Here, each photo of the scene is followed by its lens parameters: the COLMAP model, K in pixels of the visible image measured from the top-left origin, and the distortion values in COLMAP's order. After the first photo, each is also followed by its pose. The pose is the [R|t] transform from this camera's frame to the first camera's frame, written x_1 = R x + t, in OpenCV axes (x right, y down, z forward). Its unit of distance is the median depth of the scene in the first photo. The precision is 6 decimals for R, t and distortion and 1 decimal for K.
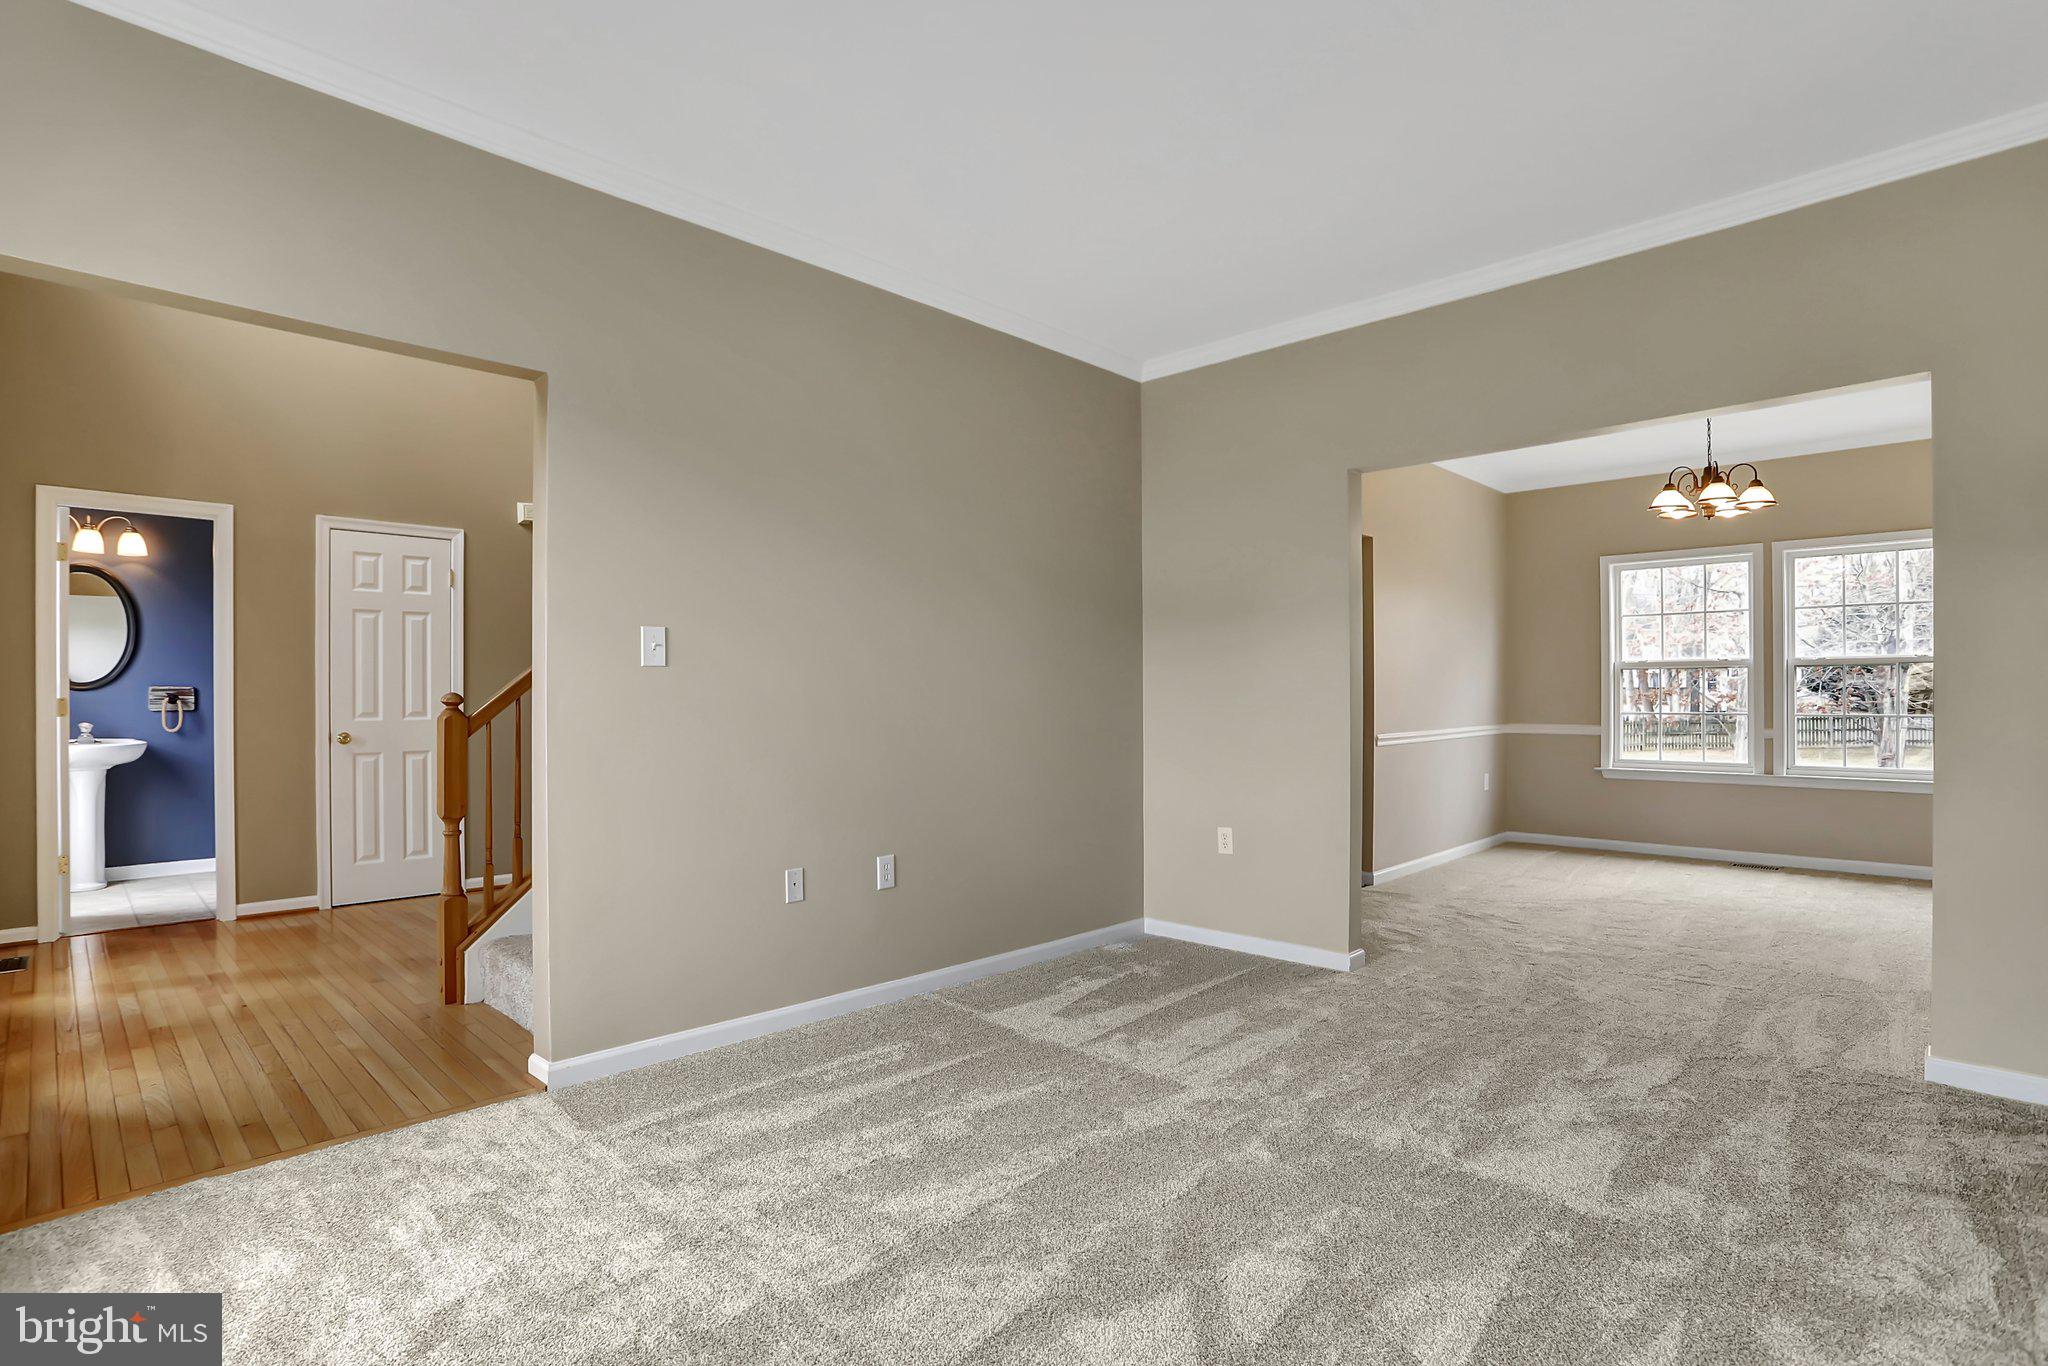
lens RADIAL K [[990.4, 0, 1024.0], [0, 990.4, 683.0], [0, 0, 1]] dist [-0.038970, -0.000185]
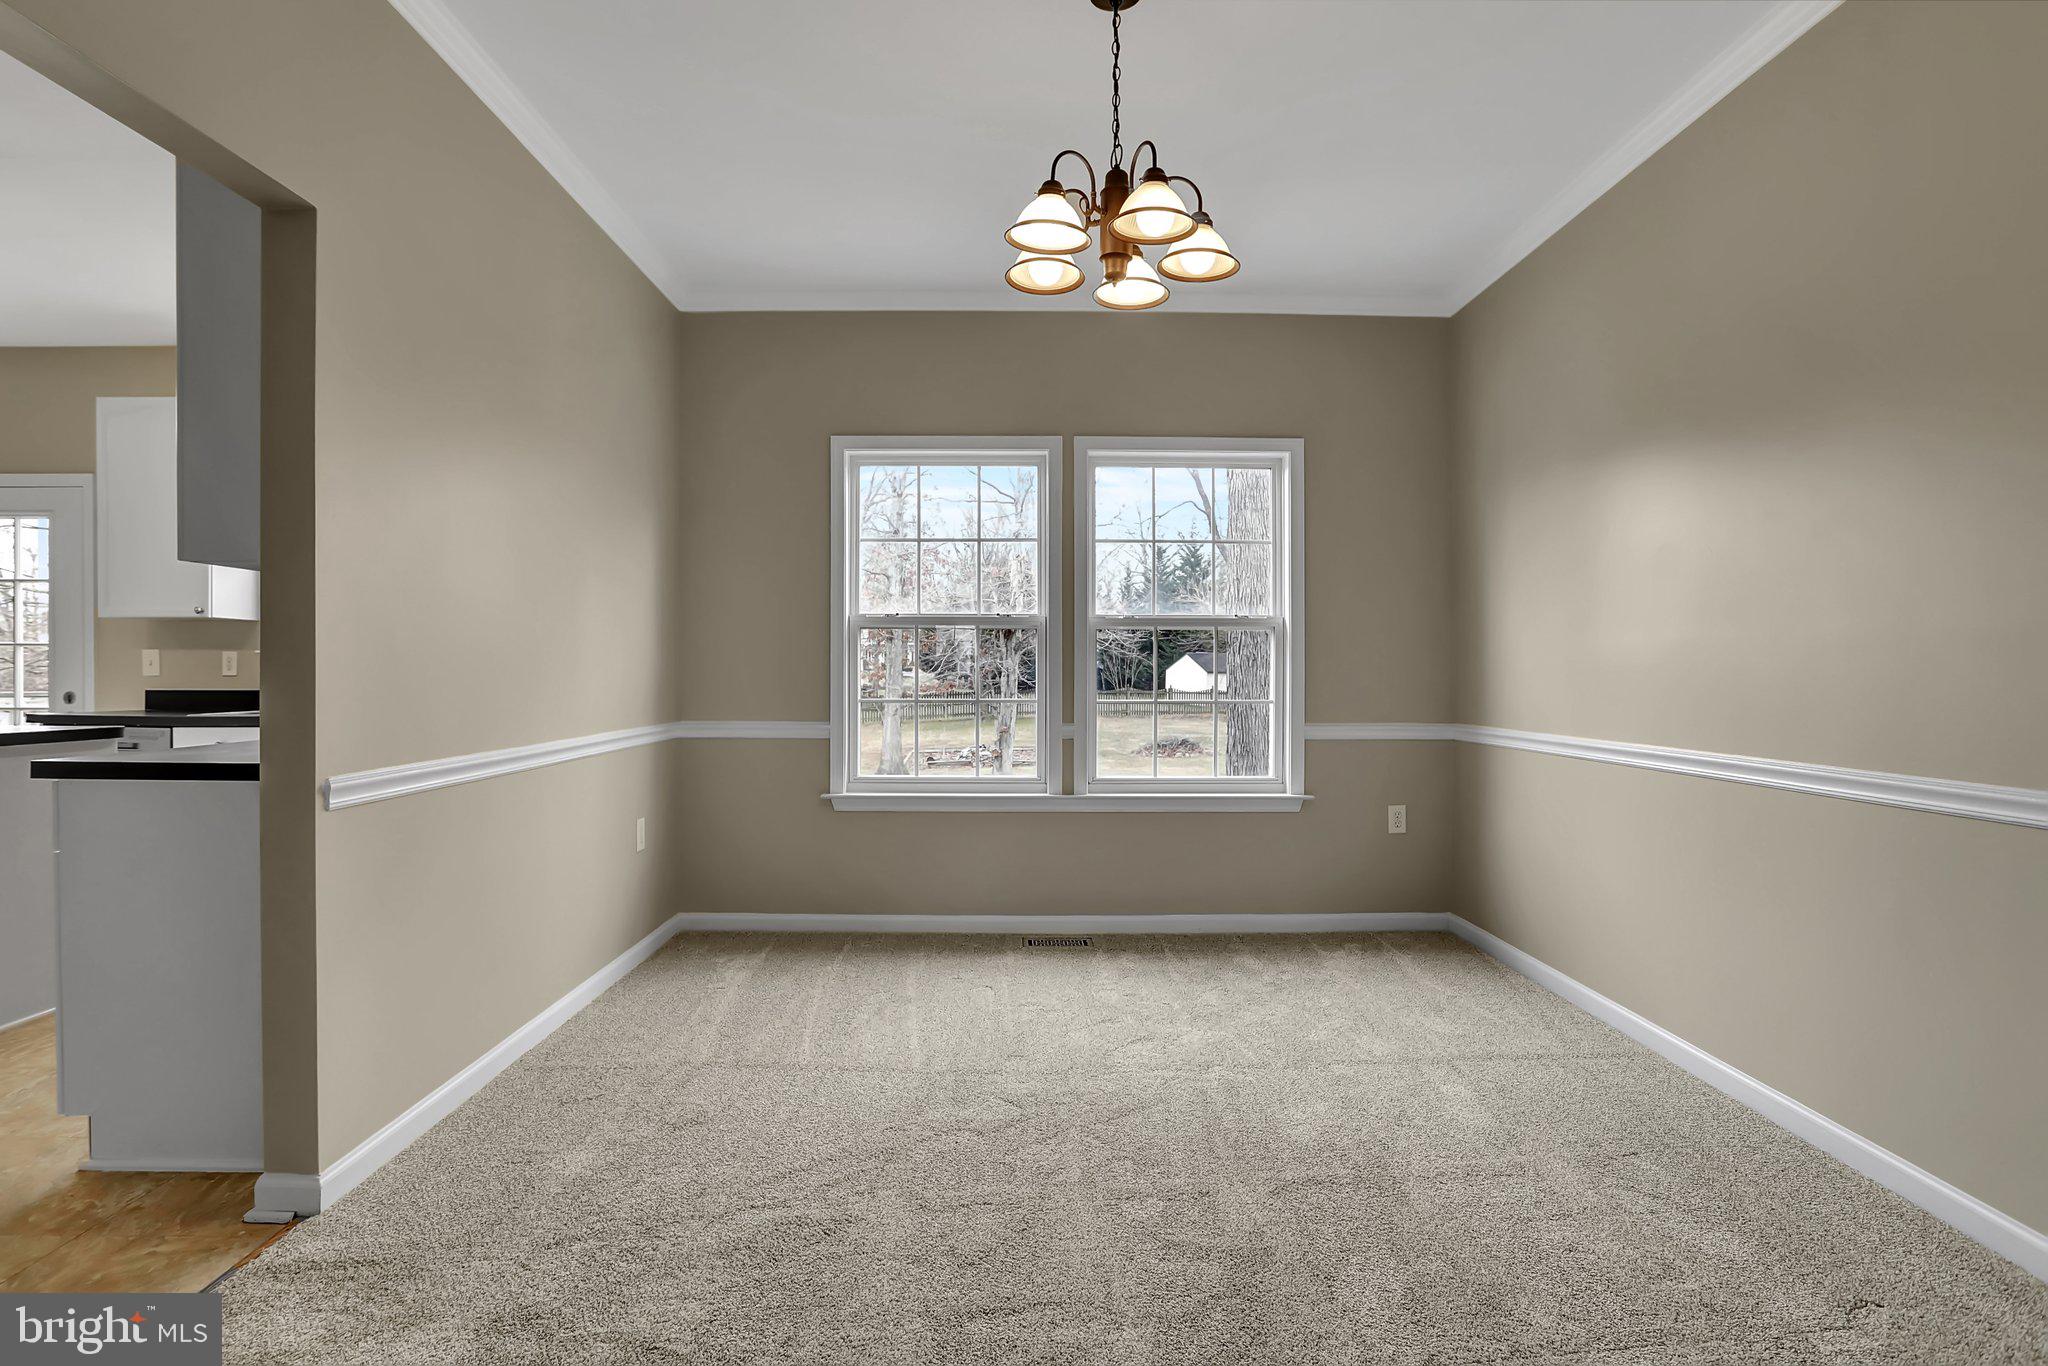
lens RADIAL K [[1037.9, 0, 1019.7], [0, 1037.9, 683.1], [0, 0, 1]] dist [-0.089595, 0.050889]
pose [[0.709213, -0.003544, 0.704985, 0.238446], [-0.012099, 0.999779, 0.017198, 0.008182], [-0.704890, -0.020727, 0.709014, 0.489453]]
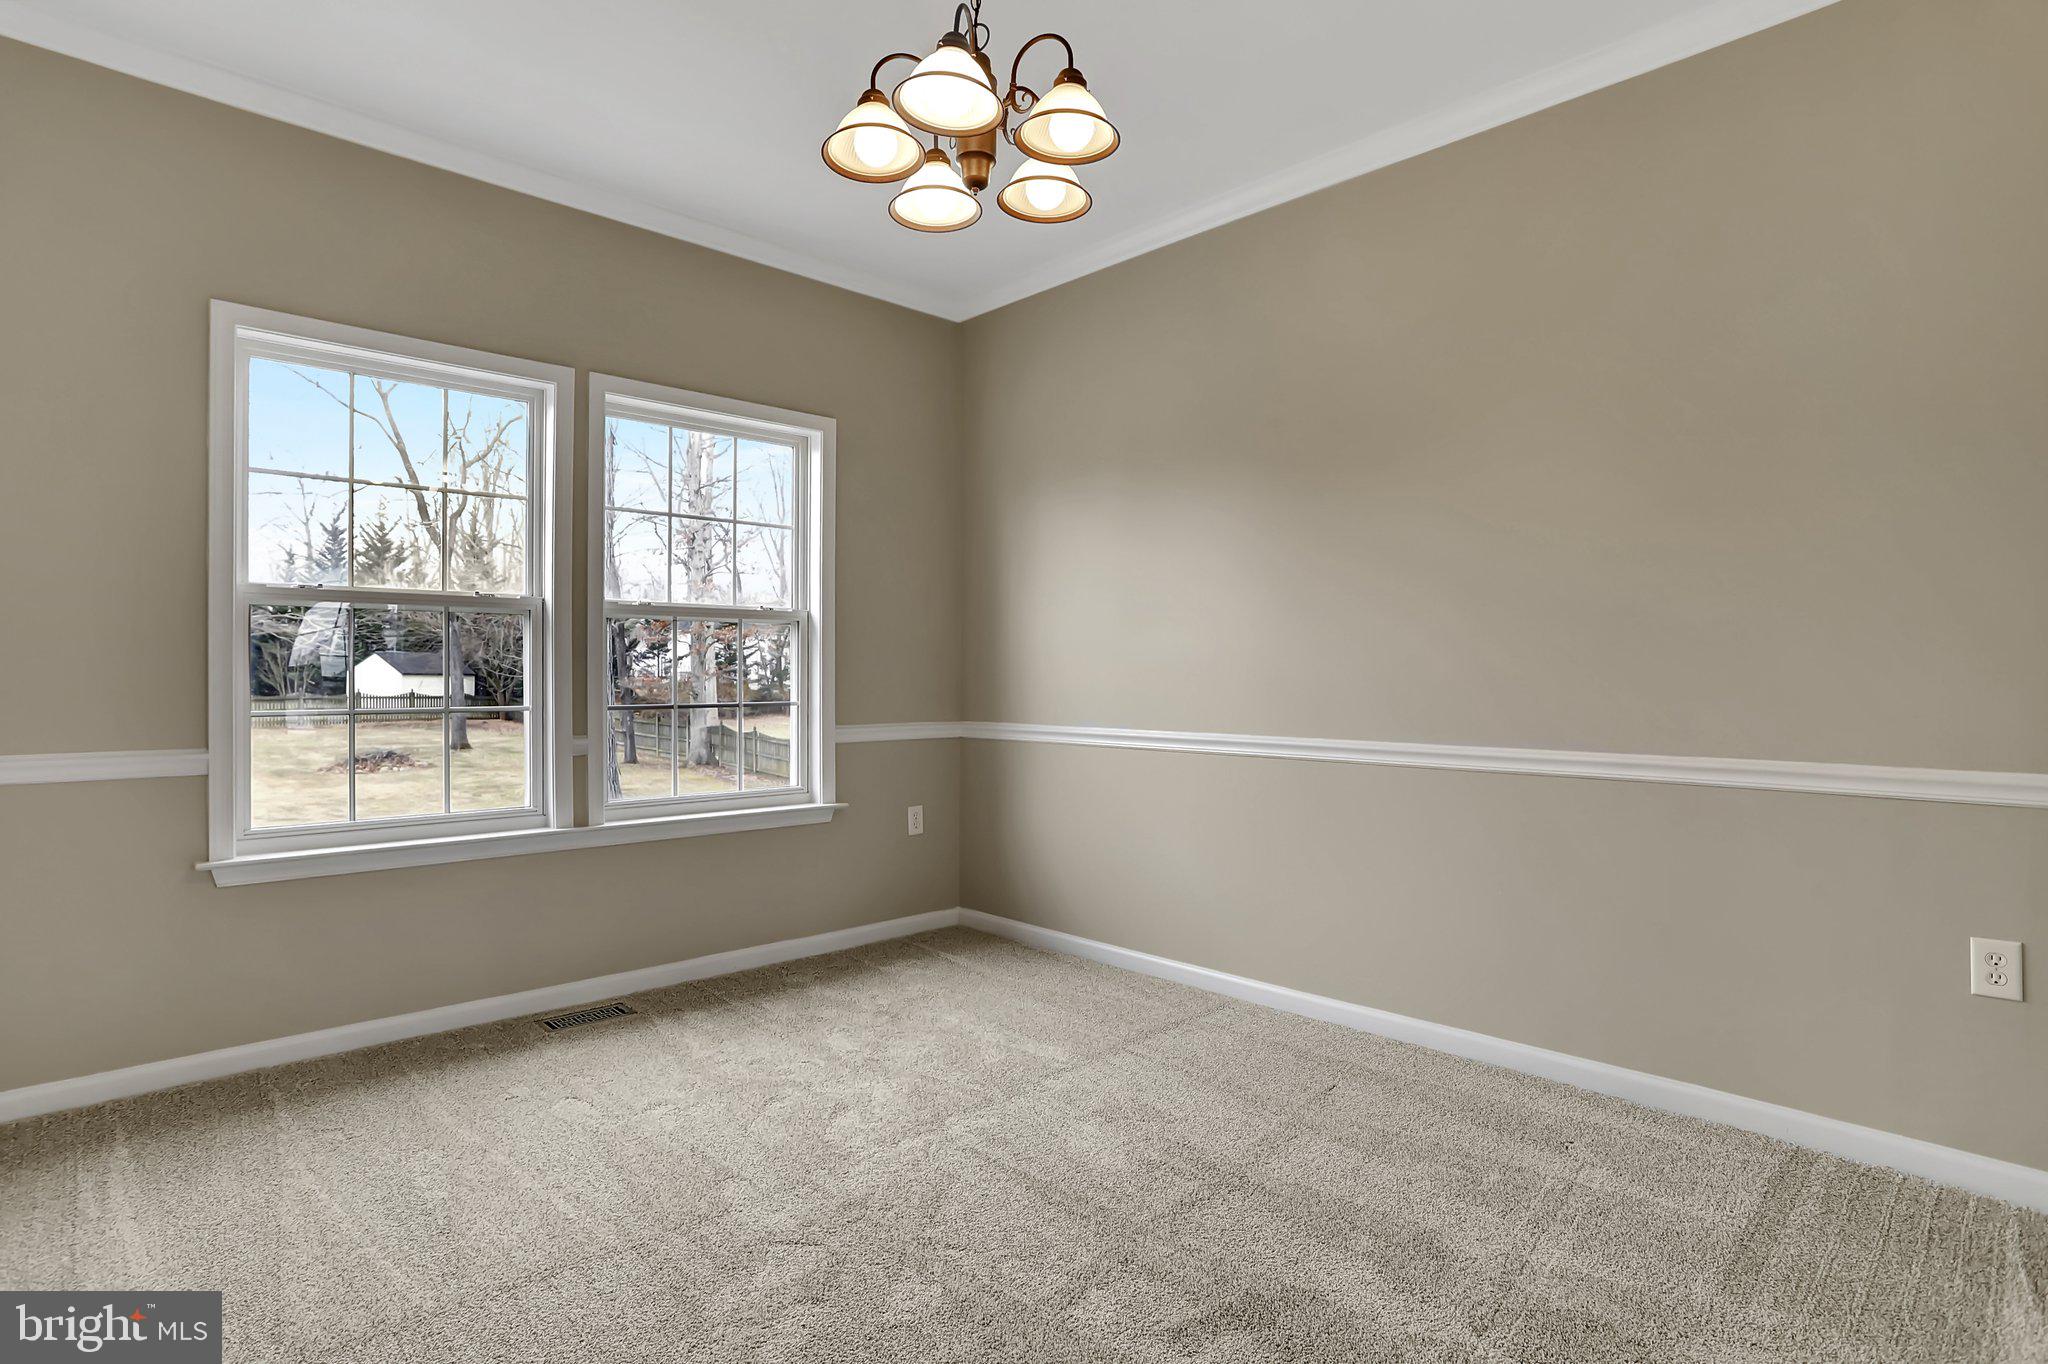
lens RADIAL K [[1023.8, 0, 1004.4], [0, 1023.8, 682.6], [0, 0, 1]] dist [-0.076086, 0.033553]
pose [[0.031905, -0.004949, 0.999479, 0.228288], [-0.012537, 0.999907, 0.005351, 0.012518], [-0.999412, -0.012701, 0.031840, 0.698673]]
